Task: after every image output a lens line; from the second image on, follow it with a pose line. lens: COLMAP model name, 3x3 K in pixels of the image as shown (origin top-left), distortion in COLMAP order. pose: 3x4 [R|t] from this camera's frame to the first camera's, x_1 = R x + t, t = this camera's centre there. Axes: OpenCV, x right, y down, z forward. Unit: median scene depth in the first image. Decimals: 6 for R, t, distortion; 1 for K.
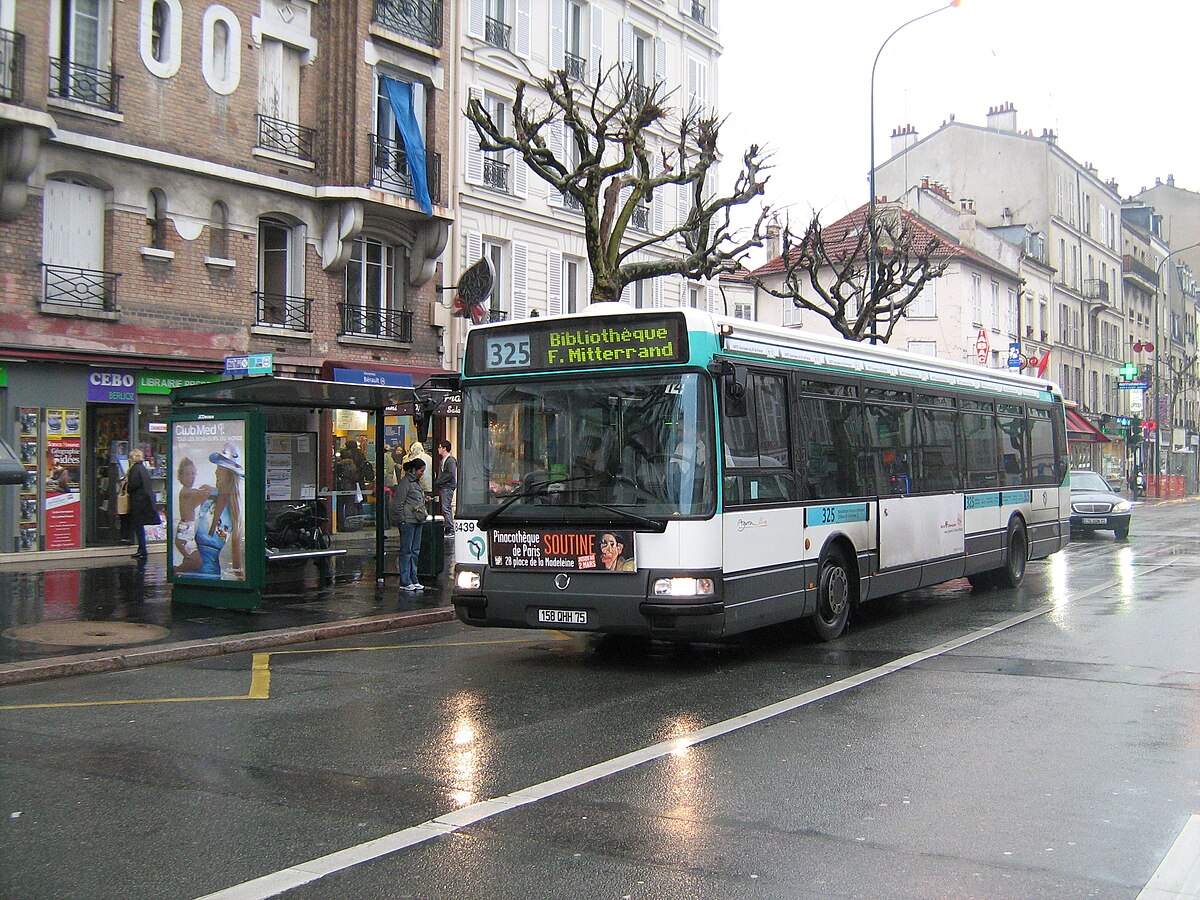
lens RADIAL K [[1384.7, 0, 625.9], [0, 1384.7, 450.4], [0, 0, 1]] dist [0.002089, 0.006787]
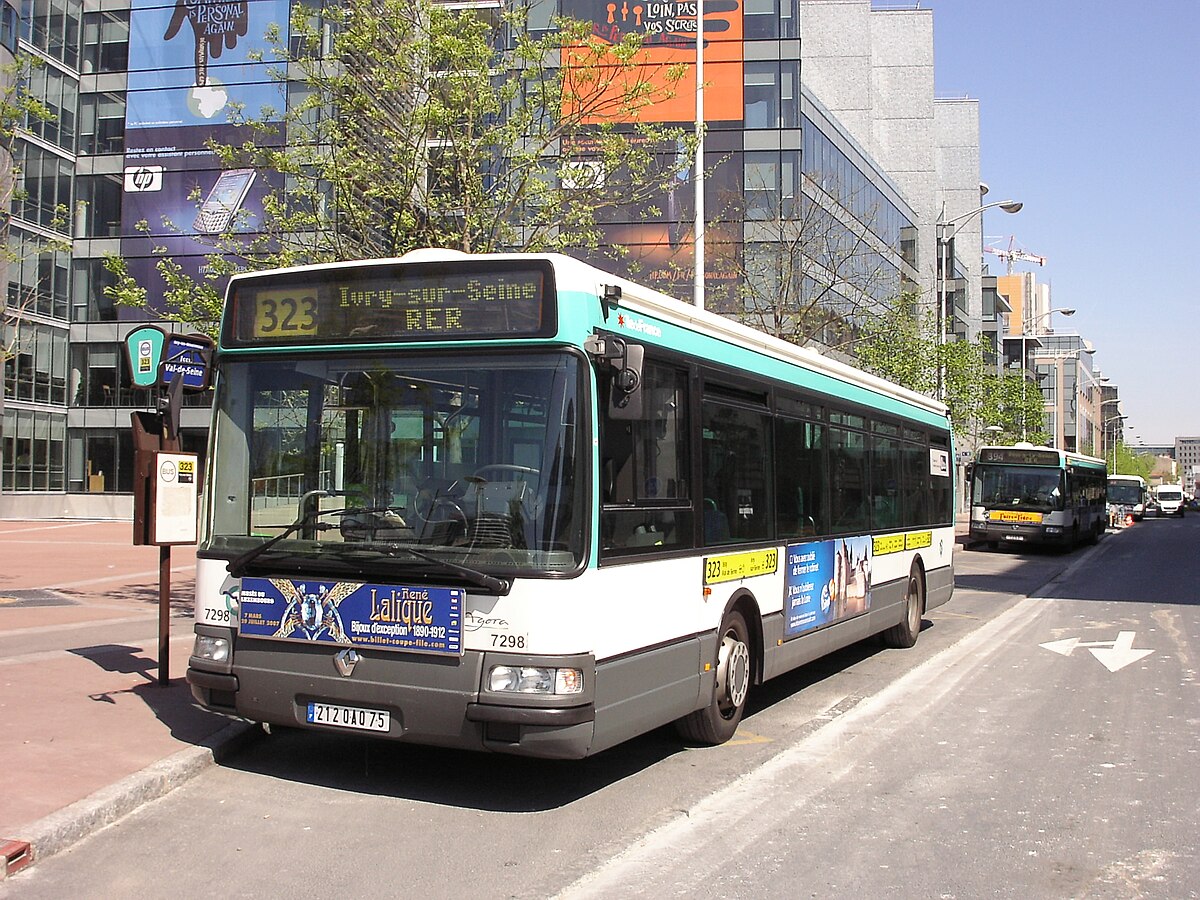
lens RADIAL K [[1268.6, 0, 599.1], [0, 1268.6, 452.8], [0, 0, 1]] dist [-0.009478, 0.002121]
pose [[0.993202, 0.045124, 0.107306, 0.002818], [-0.044009, 0.998950, -0.012731, -0.001647], [-0.107768, 0.007922, 0.994145, 0.374765]]
